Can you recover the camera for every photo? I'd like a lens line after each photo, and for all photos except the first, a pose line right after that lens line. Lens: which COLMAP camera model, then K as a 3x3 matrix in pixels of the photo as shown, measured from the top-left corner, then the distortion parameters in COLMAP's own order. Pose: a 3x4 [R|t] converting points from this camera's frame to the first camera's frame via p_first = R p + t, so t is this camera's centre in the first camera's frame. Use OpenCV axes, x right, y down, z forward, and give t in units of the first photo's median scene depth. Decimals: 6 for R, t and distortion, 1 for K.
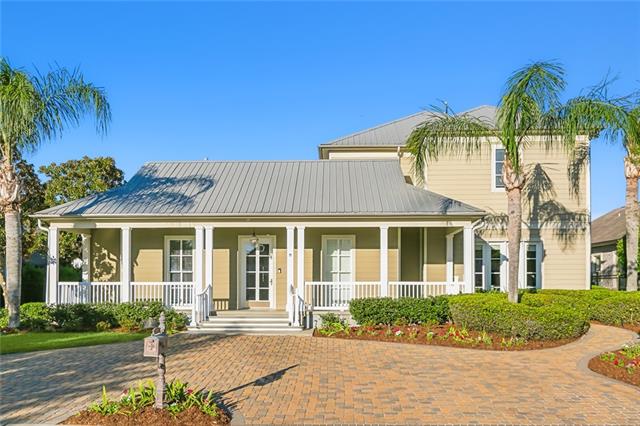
lens RADIAL K [[531.0, 0, 320.1], [0, 531.0, 216.0], [0, 0, 1]] dist [0.016136, -0.013977]
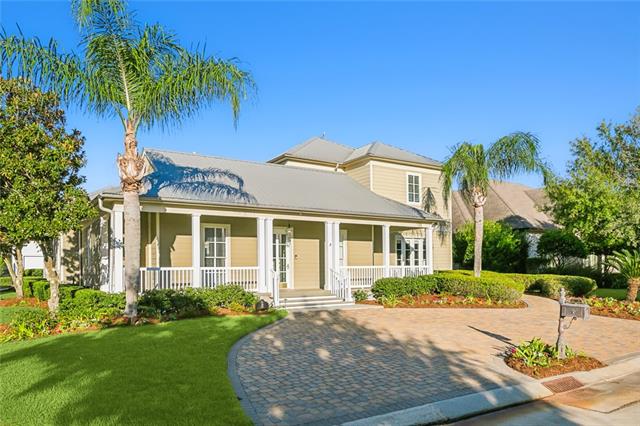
lens RADIAL K [[427.6, 0, 319.9], [0, 427.6, 209.5], [0, 0, 1]] dist [0.010305, 0.001465]
pose [[0.838276, 0.067255, 0.541082, -0.558348], [-0.061638, 0.997691, -0.028517, 0.020034], [-0.541751, -0.009446, 0.840486, 0.161308]]
